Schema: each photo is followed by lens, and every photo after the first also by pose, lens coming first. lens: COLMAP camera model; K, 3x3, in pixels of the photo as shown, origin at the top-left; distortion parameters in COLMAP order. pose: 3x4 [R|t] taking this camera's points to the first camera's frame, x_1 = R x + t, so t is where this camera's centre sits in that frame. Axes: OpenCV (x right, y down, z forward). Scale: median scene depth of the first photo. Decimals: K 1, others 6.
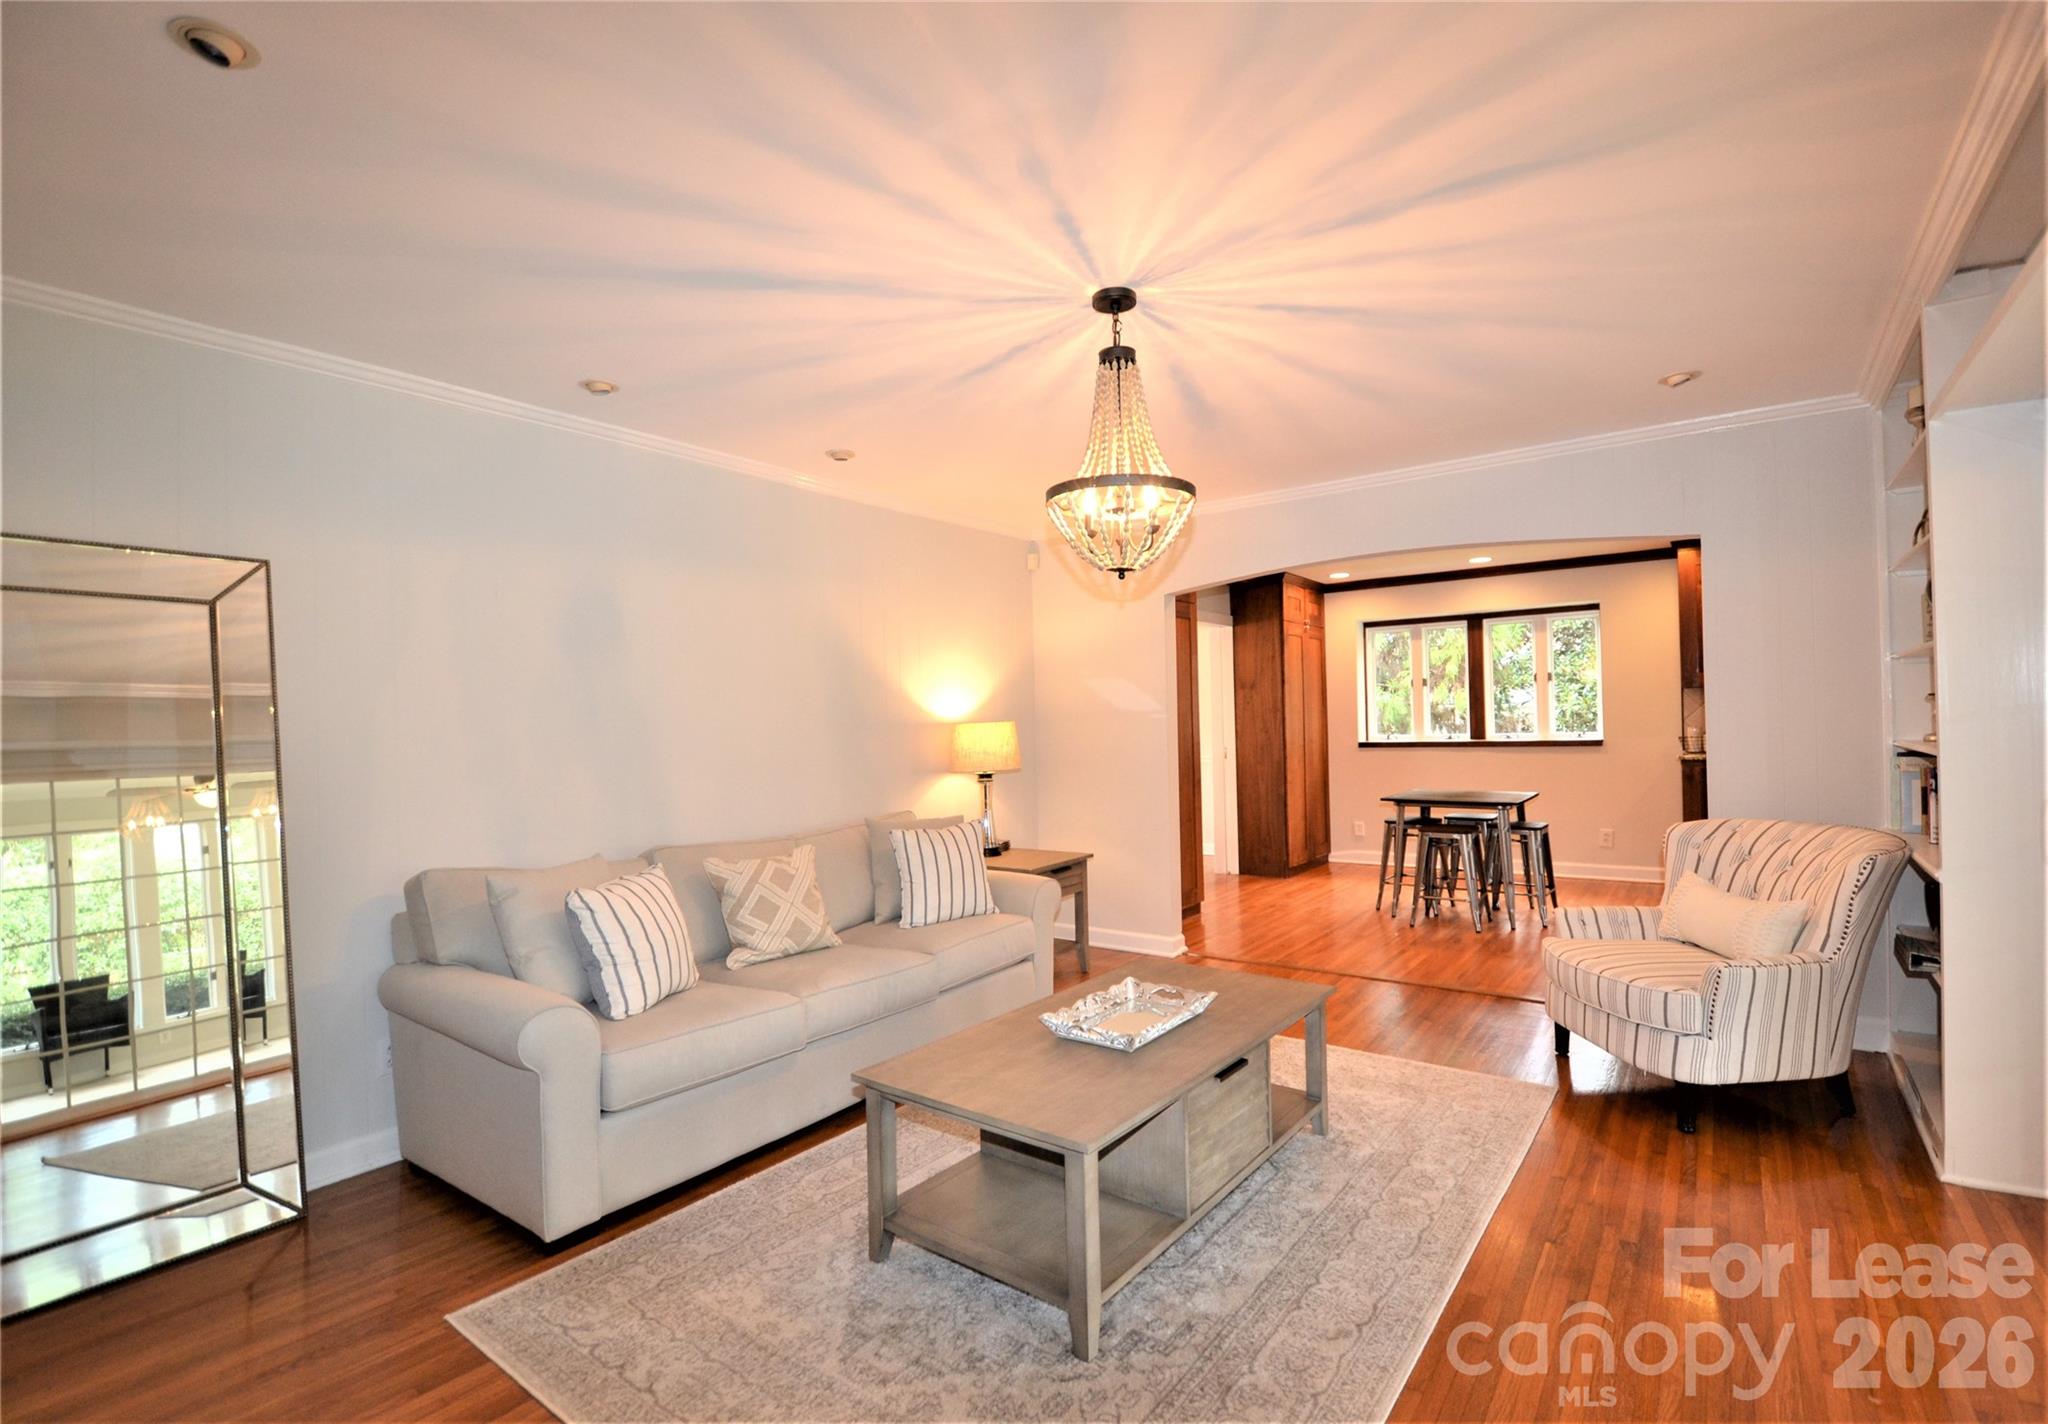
lens RADIAL K [[941.8, 0, 1068.5], [0, 941.8, 721.6], [0, 0, 1]] dist [0.022630, -0.028433]
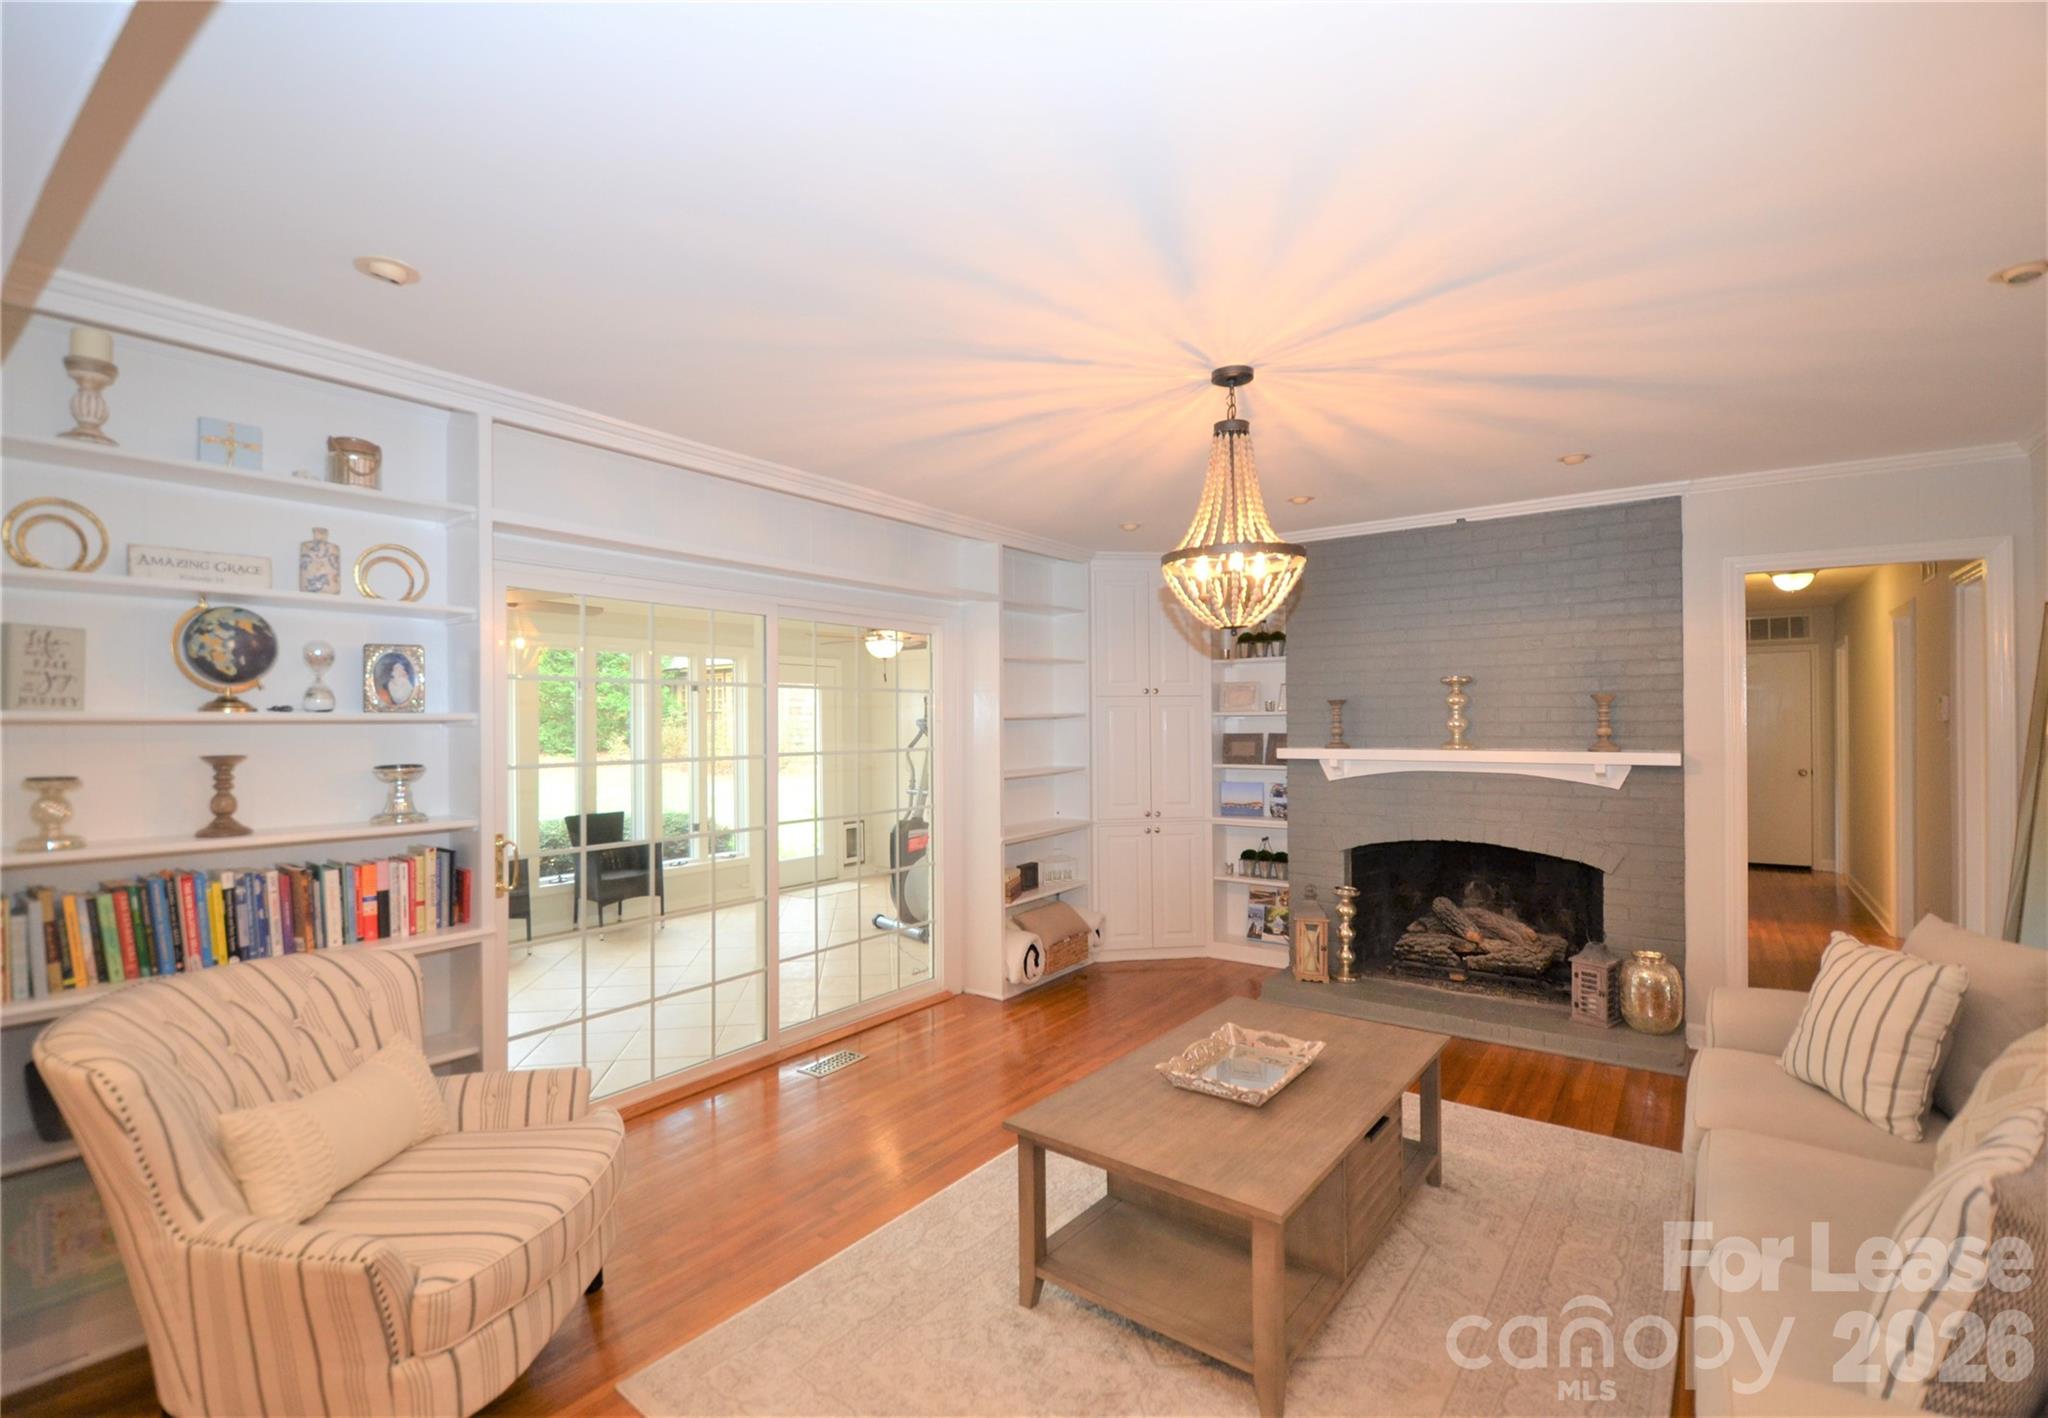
lens RADIAL K [[915.3, 0, 1016.9], [0, 915.3, 716.5], [0, 0, 1]] dist [0.026985, -0.025419]
pose [[-0.998971, 0.033424, 0.030669, 0.258511], [0.033141, 0.999404, -0.009701, -0.053245], [-0.030975, -0.008675, -0.999483, 1.936797]]
